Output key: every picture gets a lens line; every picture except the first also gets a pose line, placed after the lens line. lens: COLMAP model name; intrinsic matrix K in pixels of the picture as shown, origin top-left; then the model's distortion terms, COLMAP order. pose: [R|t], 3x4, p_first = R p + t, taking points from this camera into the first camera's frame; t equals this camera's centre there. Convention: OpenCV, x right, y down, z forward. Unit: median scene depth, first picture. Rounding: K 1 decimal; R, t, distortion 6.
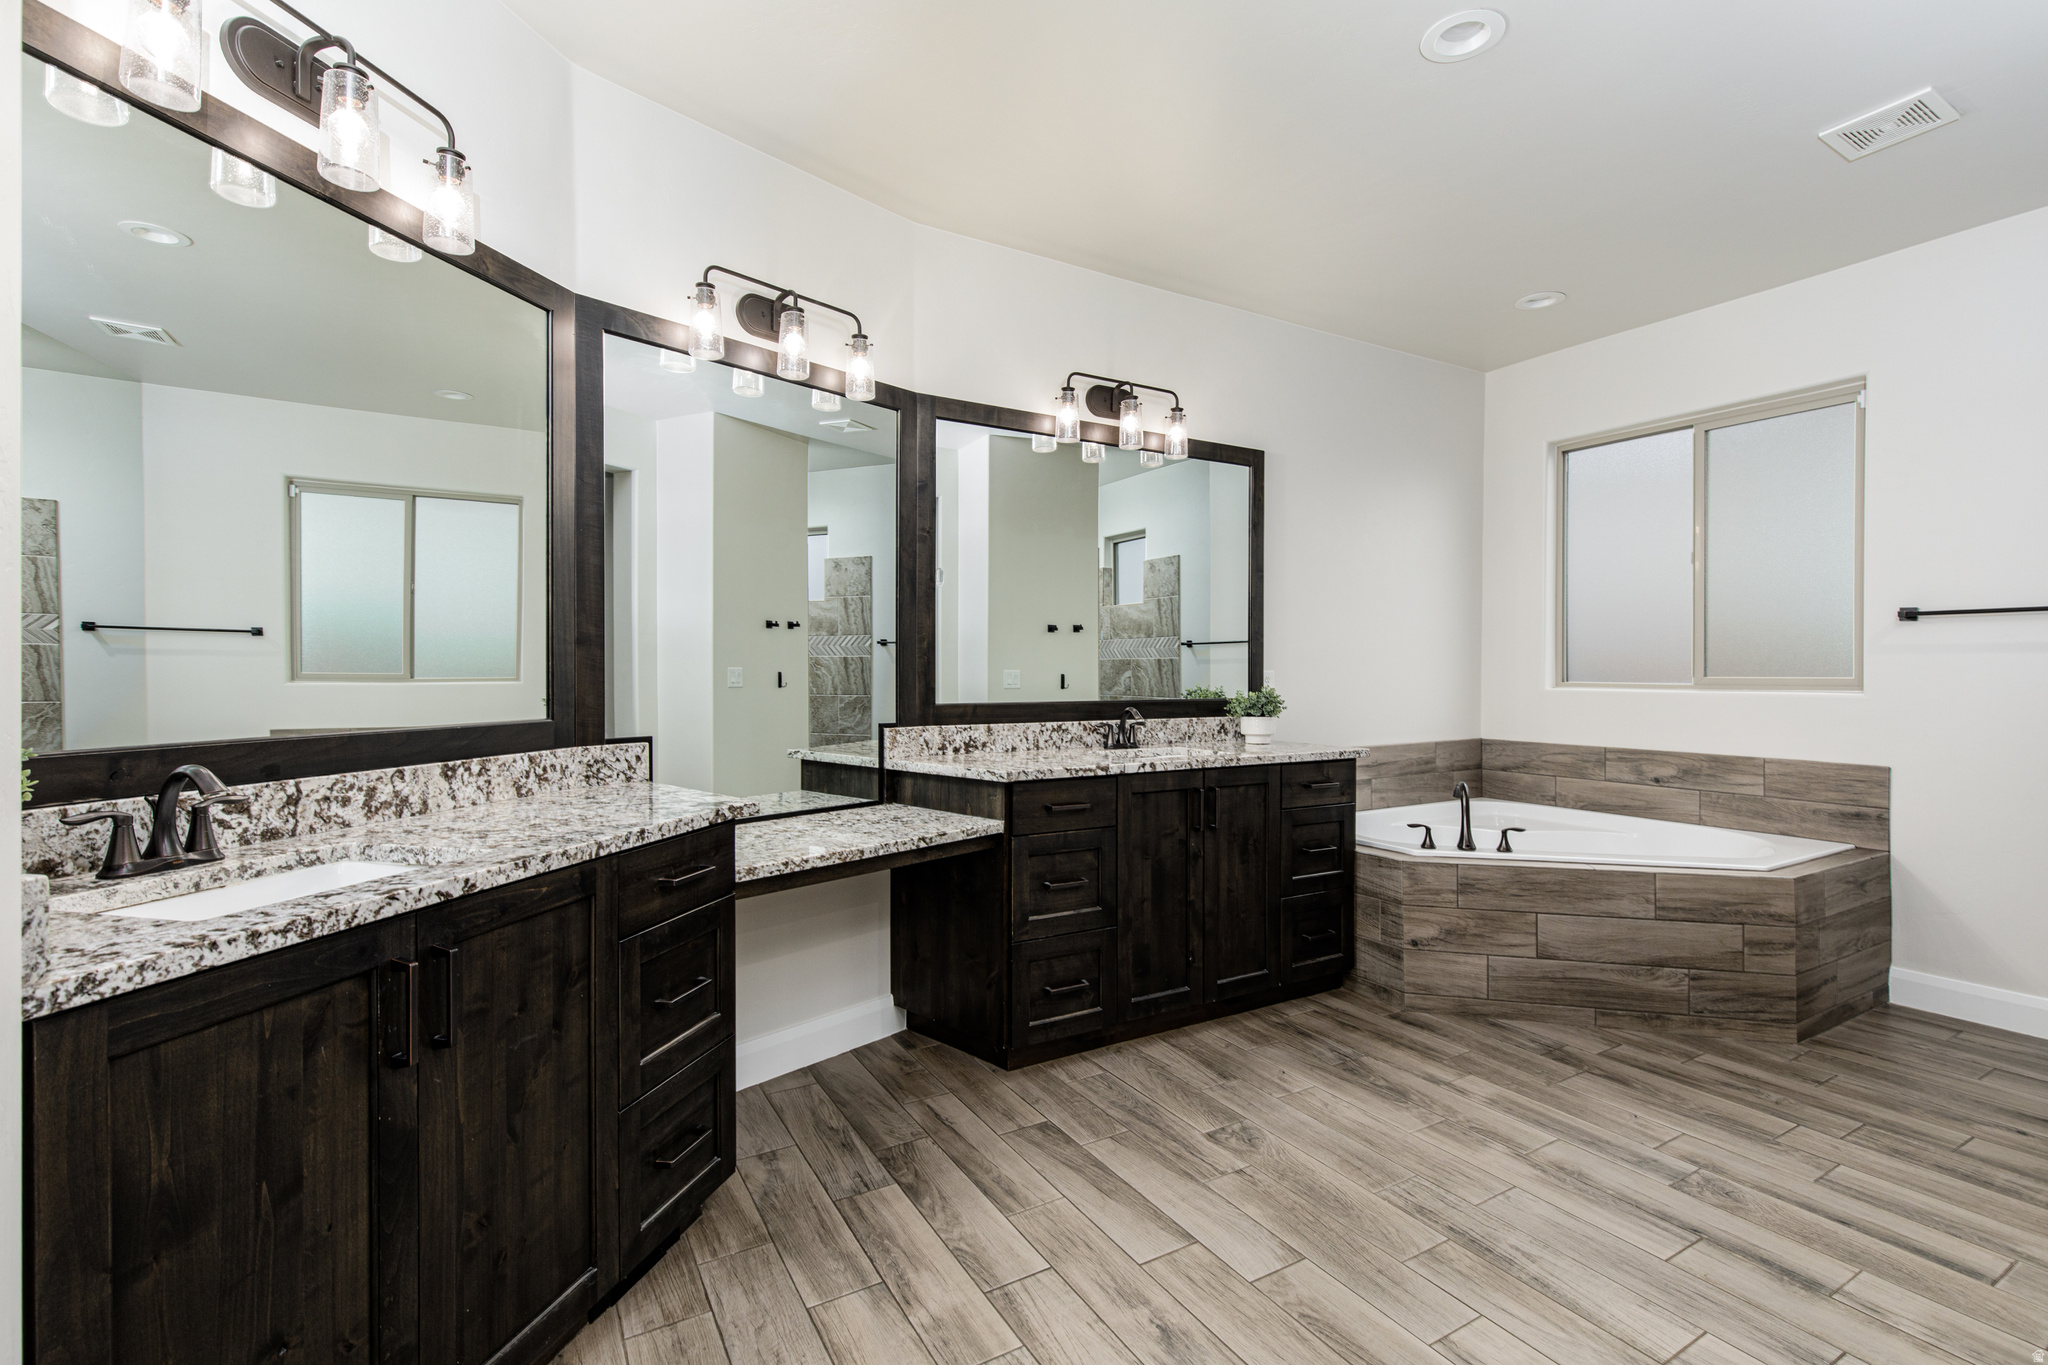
lens RADIAL K [[918.6, 0, 1029.5], [0, 918.6, 685.3], [0, 0, 1]] dist [0.004603, -0.001309]
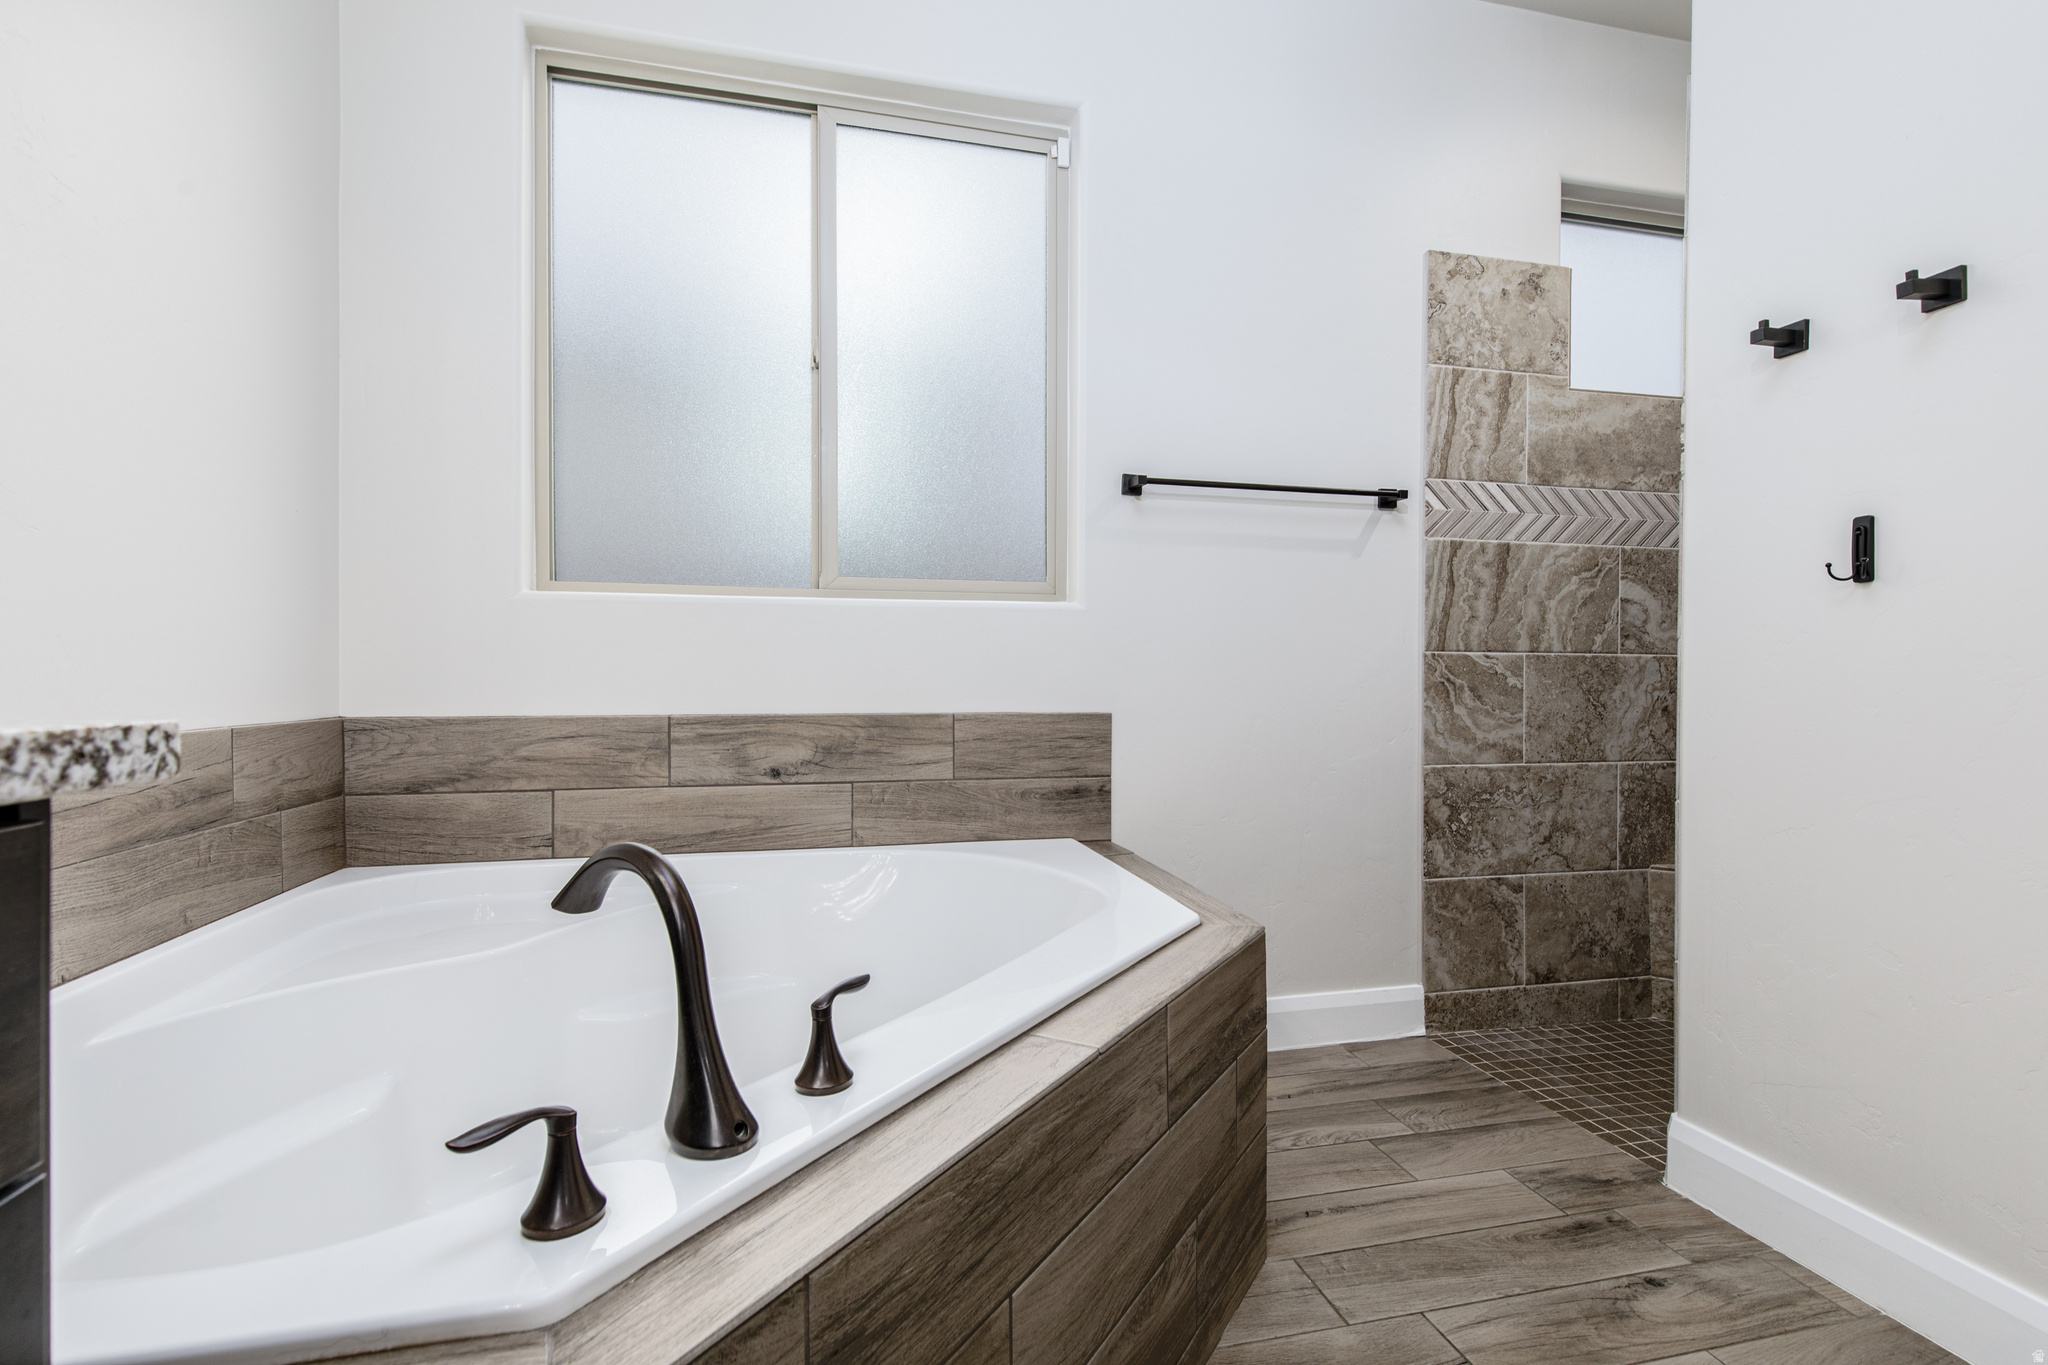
lens RADIAL K [[918.6, 0, 1029.5], [0, 918.6, 685.3], [0, 0, 1]] dist [0.004603, -0.001309]
pose [[0.280259, -0.004138, 0.959915, 0.247037], [0.011992, 0.999928, 0.000809, 0.059248], [-0.959849, 0.011285, 0.280289, 0.762803]]
